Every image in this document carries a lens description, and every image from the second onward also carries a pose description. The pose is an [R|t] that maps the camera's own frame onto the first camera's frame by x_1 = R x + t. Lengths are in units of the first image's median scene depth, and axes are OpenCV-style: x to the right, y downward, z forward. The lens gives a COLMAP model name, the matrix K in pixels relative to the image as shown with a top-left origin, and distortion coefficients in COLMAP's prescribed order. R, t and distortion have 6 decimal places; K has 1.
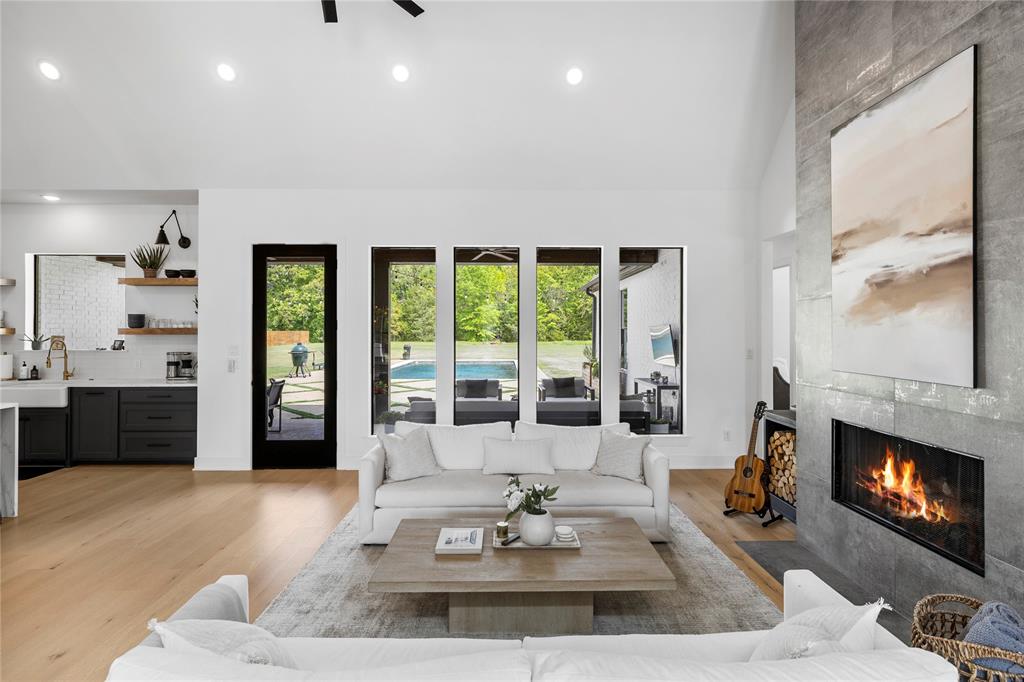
lens RADIAL K [[526.3, 0, 513.7], [0, 526.3, 330.0], [0, 0, 1]] dist [0.000477, -0.000551]
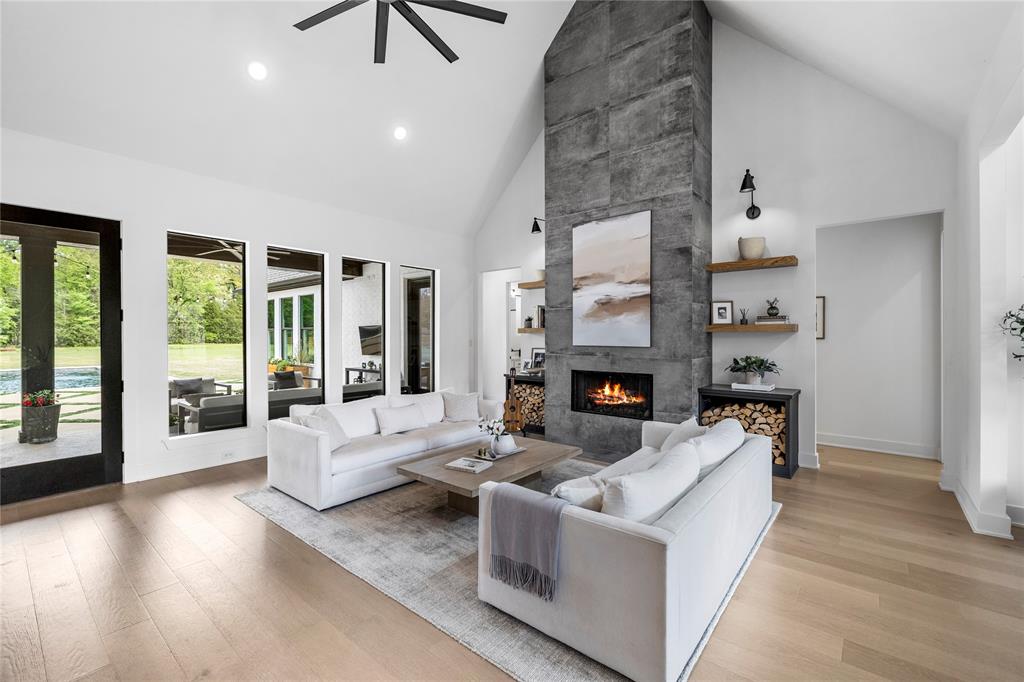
lens RADIAL K [[434.2, 0, 514.0], [0, 434.2, 339.0], [0, 0, 1]] dist [-0.000076, 0.000492]
pose [[0.652418, -0.007777, 0.757820, -0.455322], [-0.000764, 0.999940, 0.010919, 0.020306], [-0.757859, -0.007703, 0.652373, 0.057015]]
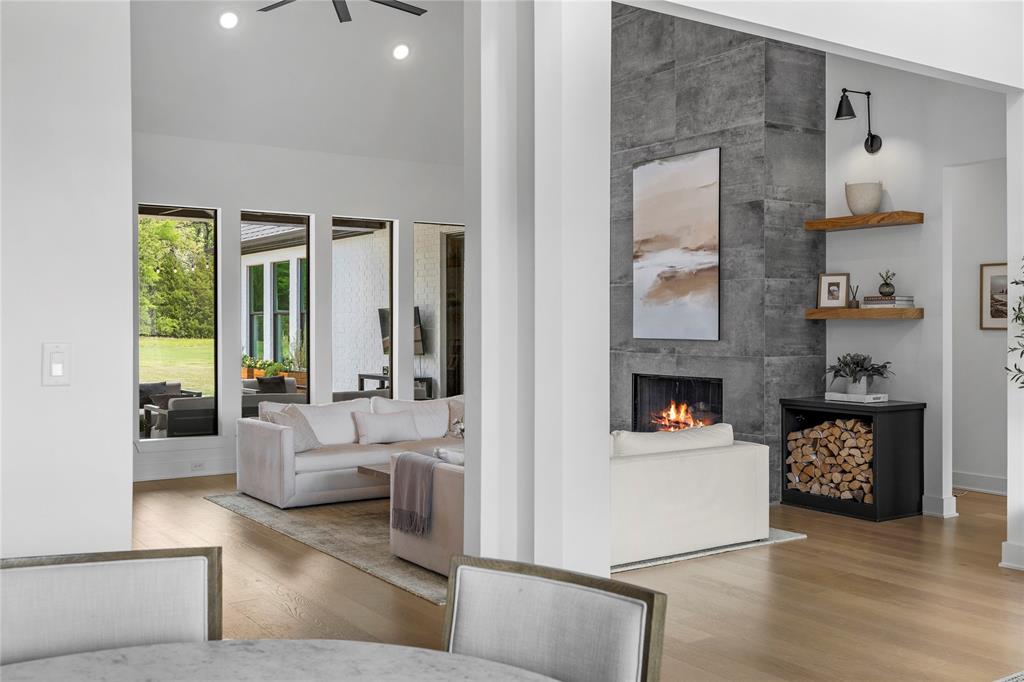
lens RADIAL K [[986.4, 0, 507.1], [0, 986.4, 340.6], [0, 0, 1]] dist [-0.017485, 0.000000]
pose [[0.834739, -0.010013, 0.550555, -0.635549], [-0.001583, 0.999787, 0.020583, 0.017735], [-0.550644, -0.018053, 0.834545, -0.566955]]
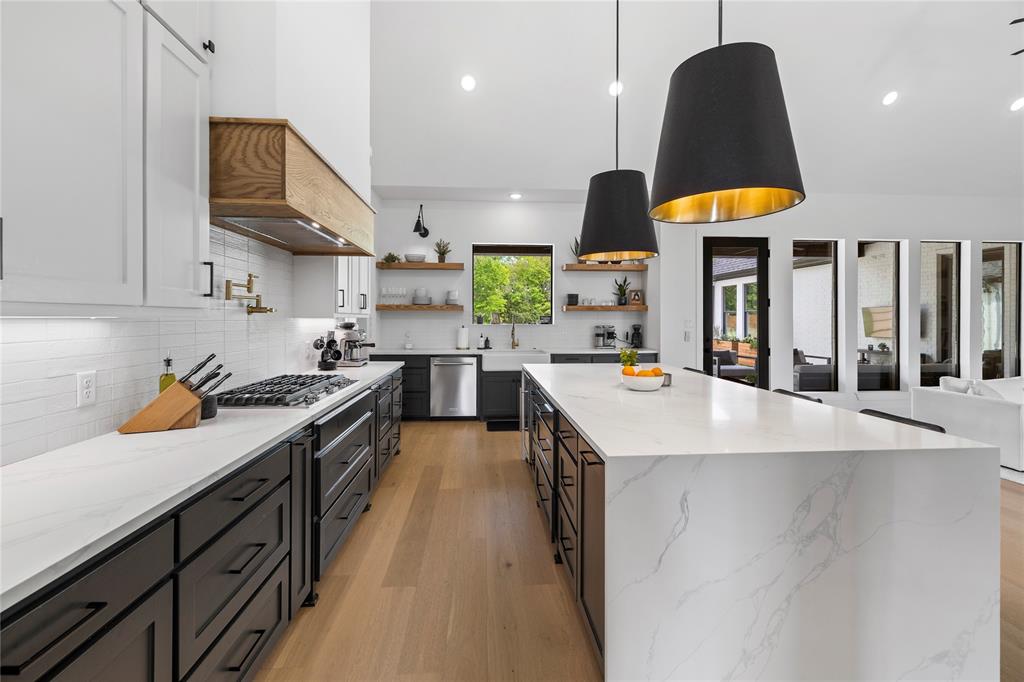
lens RADIAL K [[434.2, 0, 521.9], [0, 434.2, 316.9], [0, 0, 1]] dist [-0.000076, 0.000492]
pose [[0.998126, -0.000012, 0.061200, -0.978440], [-0.000078, 0.999999, 0.001474, 0.022643], [-0.061200, -0.001476, 0.998124, 0.018113]]
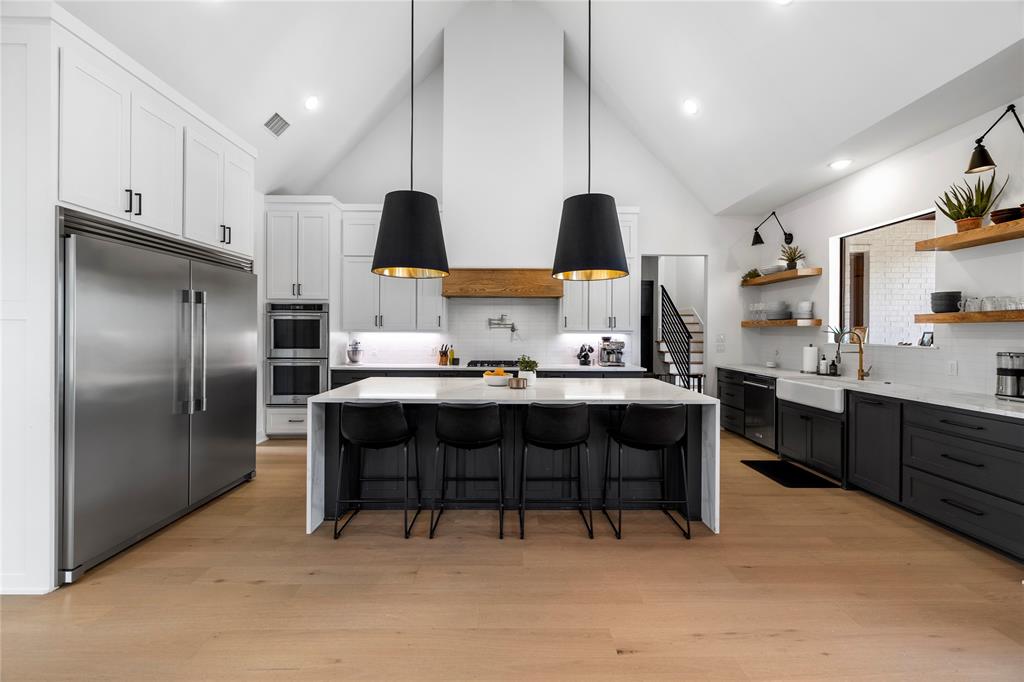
lens RADIAL K [[434.2, 0, 512.0], [0, 434.2, 332.9], [0, 0, 1]] dist [-0.000076, 0.000492]
pose [[-0.008838, 0.000714, -0.999961, -0.181797], [-0.000959, 0.999999, 0.000723, 0.023122], [0.999960, 0.000966, -0.008838, 0.503700]]
